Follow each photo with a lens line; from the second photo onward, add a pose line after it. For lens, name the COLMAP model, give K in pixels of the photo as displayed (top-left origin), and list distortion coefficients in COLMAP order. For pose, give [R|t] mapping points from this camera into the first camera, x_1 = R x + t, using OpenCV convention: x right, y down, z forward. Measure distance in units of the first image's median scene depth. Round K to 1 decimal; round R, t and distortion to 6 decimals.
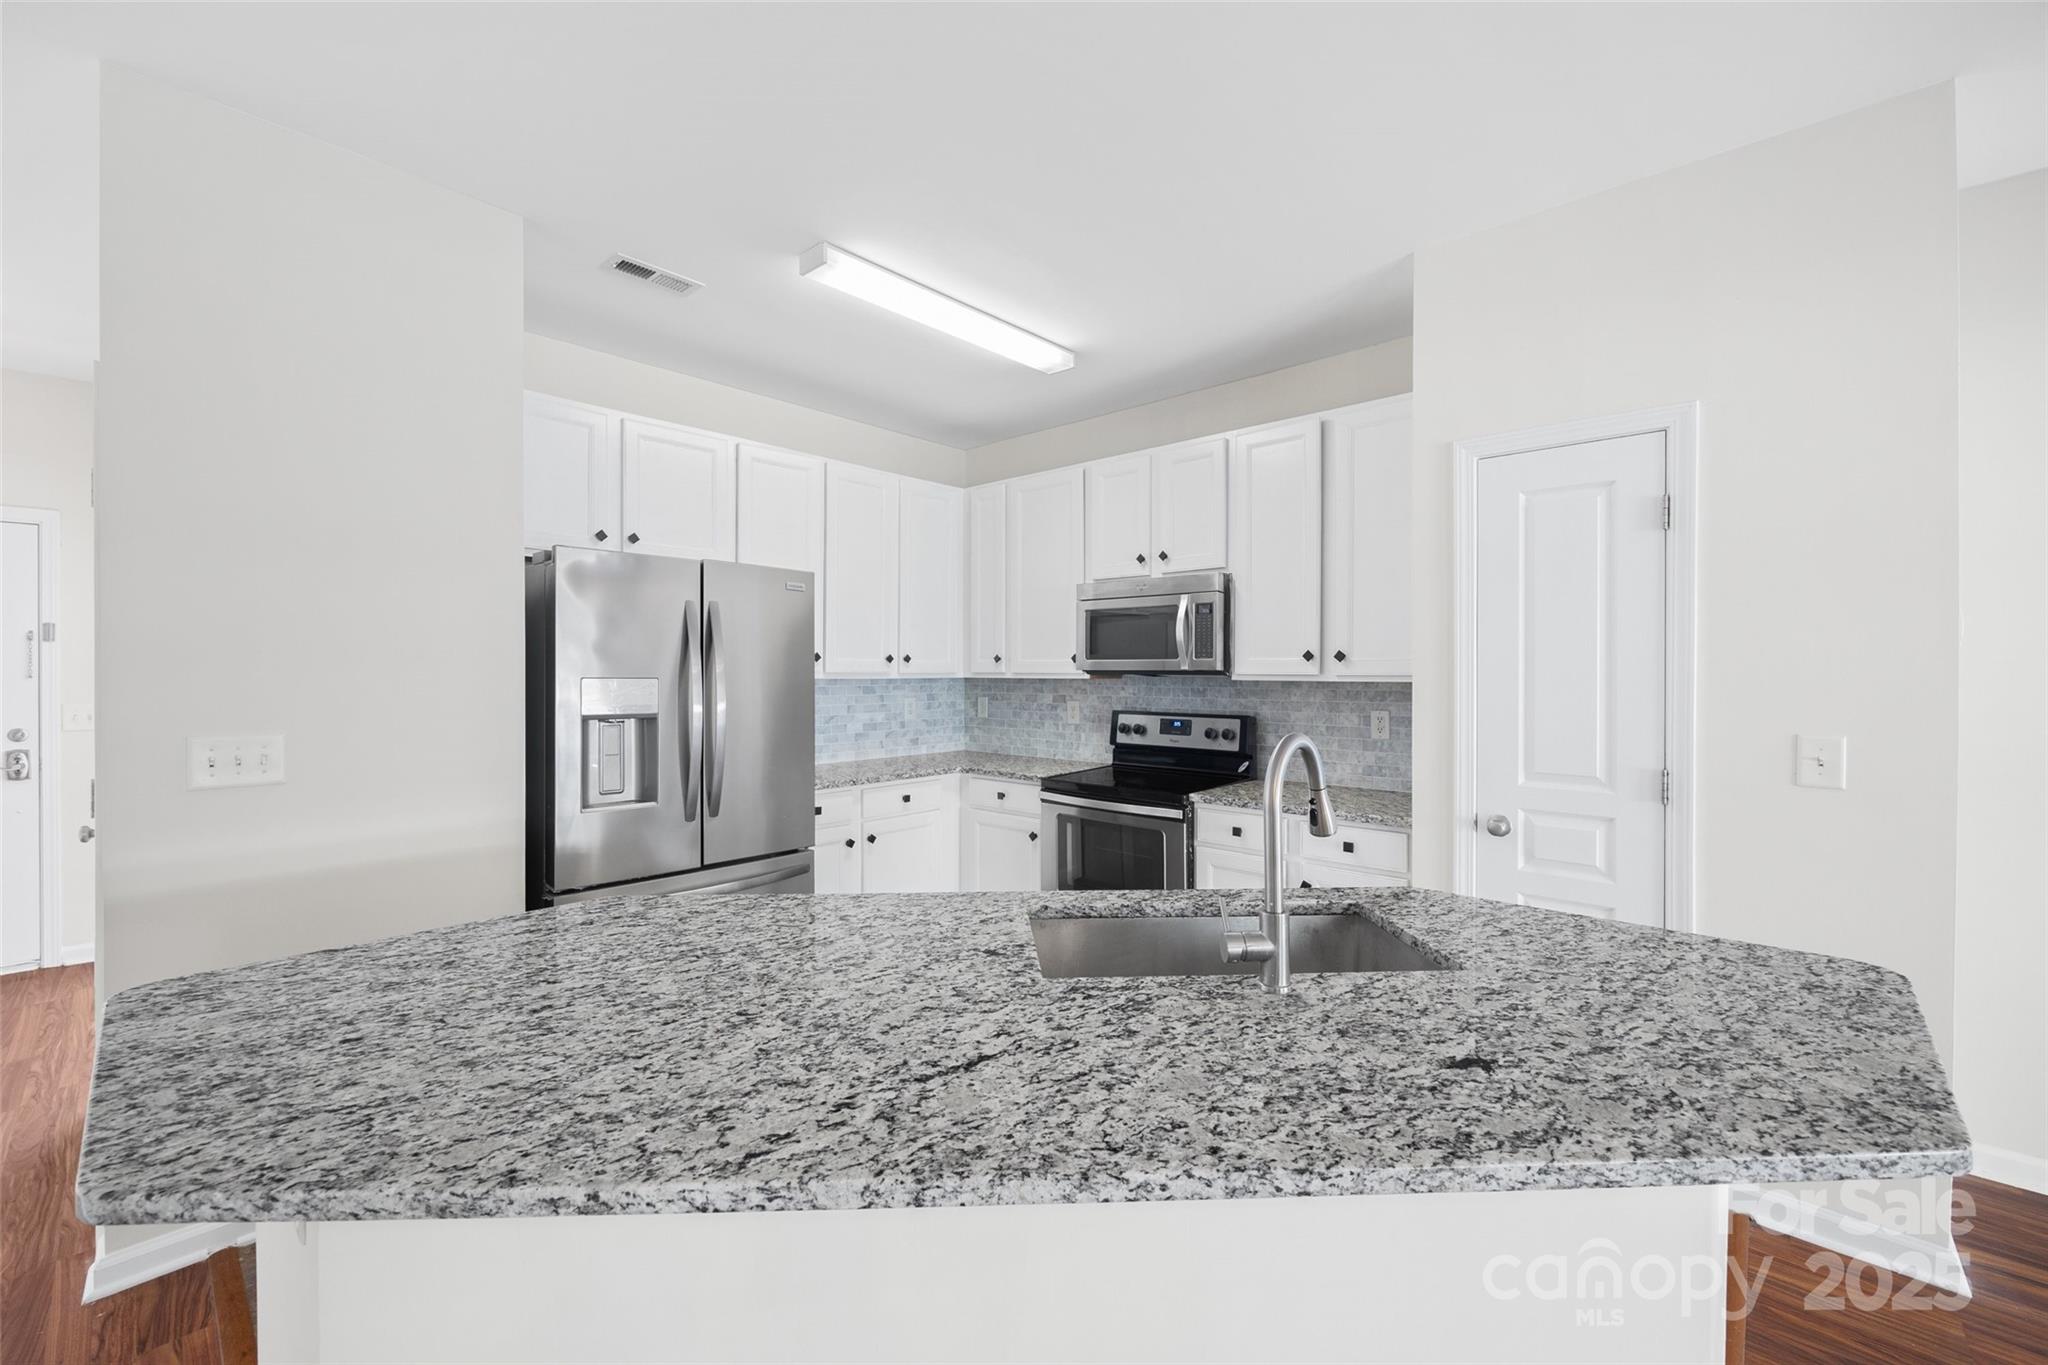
lens RADIAL K [[821.8, 0, 1014.2], [0, 821.8, 674.5], [0, 0, 1]] dist [-0.000249, -0.000963]
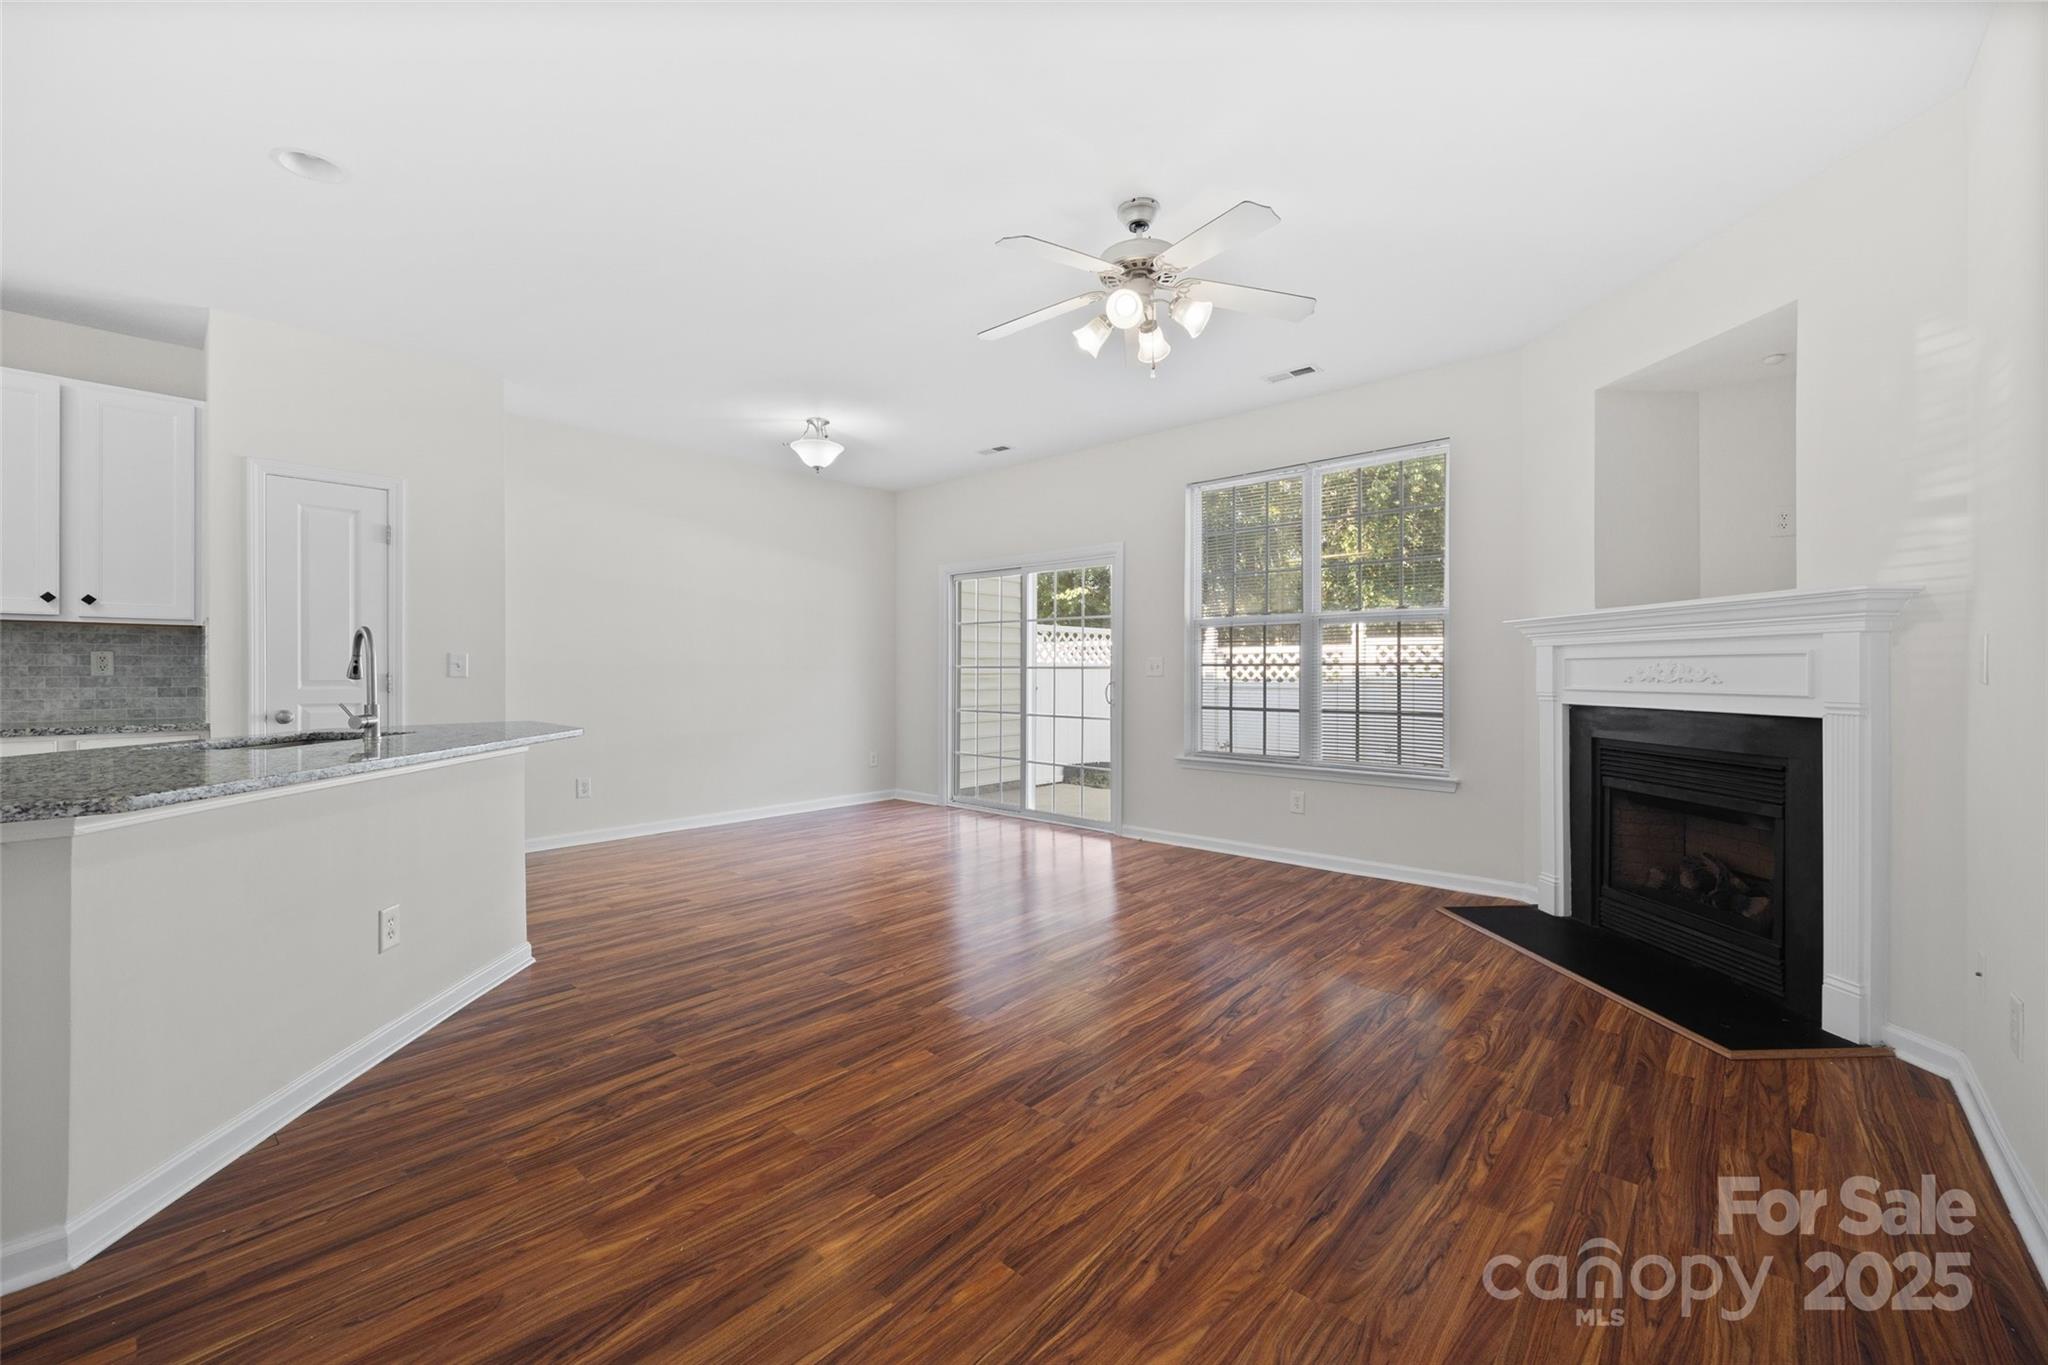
lens RADIAL K [[821.8, 0, 998.2], [0, 821.8, 678.1], [0, 0, 1]] dist [-0.000249, -0.000963]
pose [[0.002124, -0.009232, 0.999955, -0.674267], [0.001022, 0.999957, 0.009230, 0.070537], [-0.999997, 0.001003, 0.002133, -0.241665]]
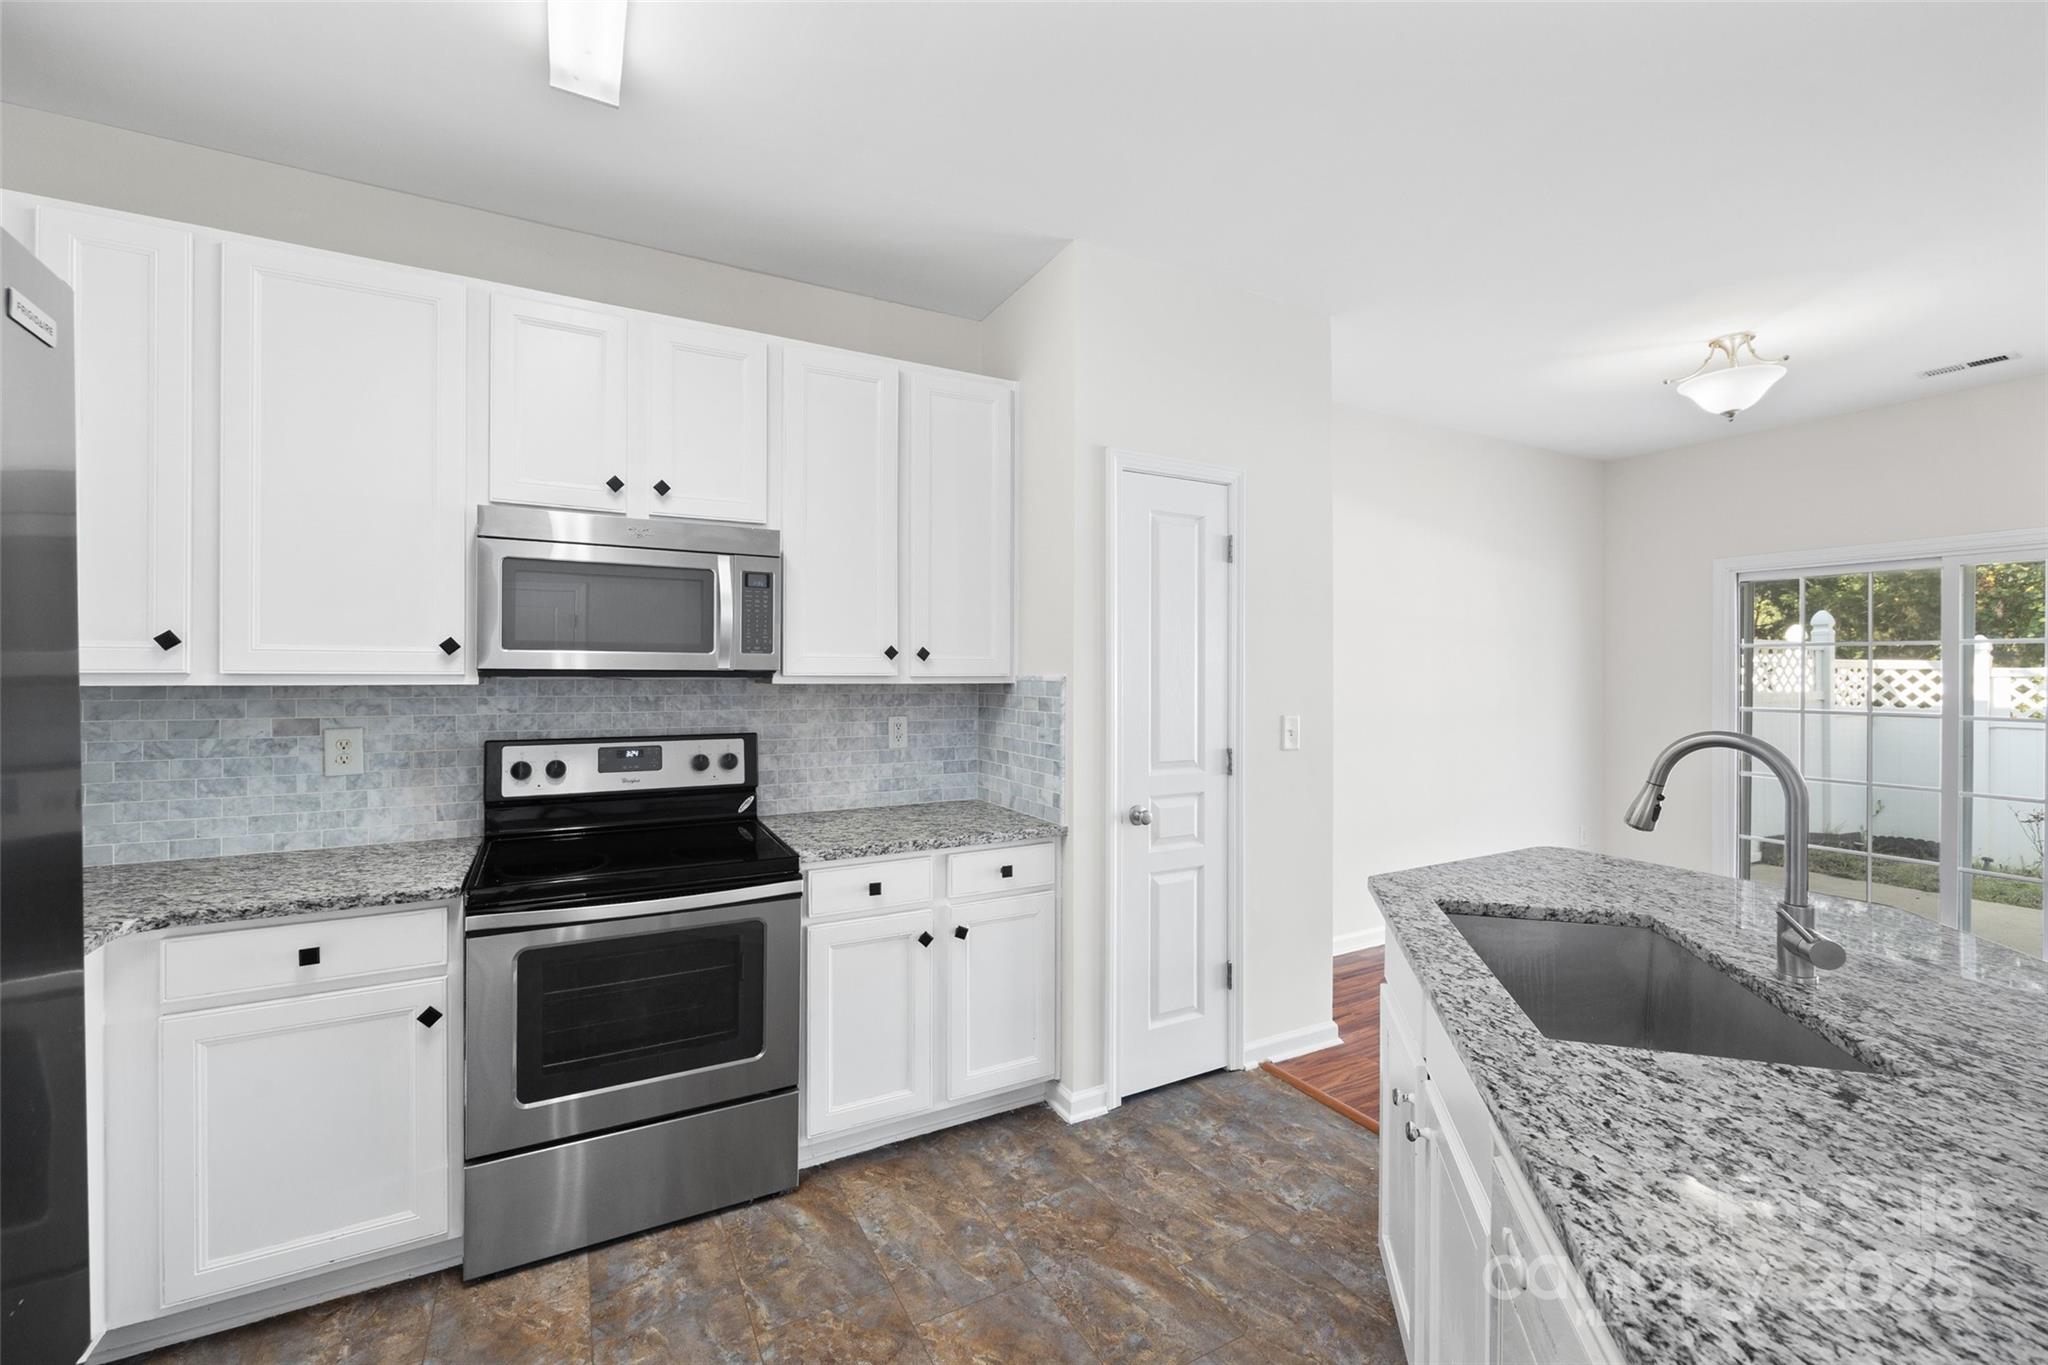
lens RADIAL K [[821.8, 0, 1011.0], [0, 821.8, 678.7], [0, 0, 1]] dist [-0.000249, -0.000963]
pose [[0.330578, -0.002666, 0.943775, -0.347476], [0.004324, 0.999990, 0.001311, 0.002348], [-0.943769, 0.003647, 0.330586, 0.572422]]
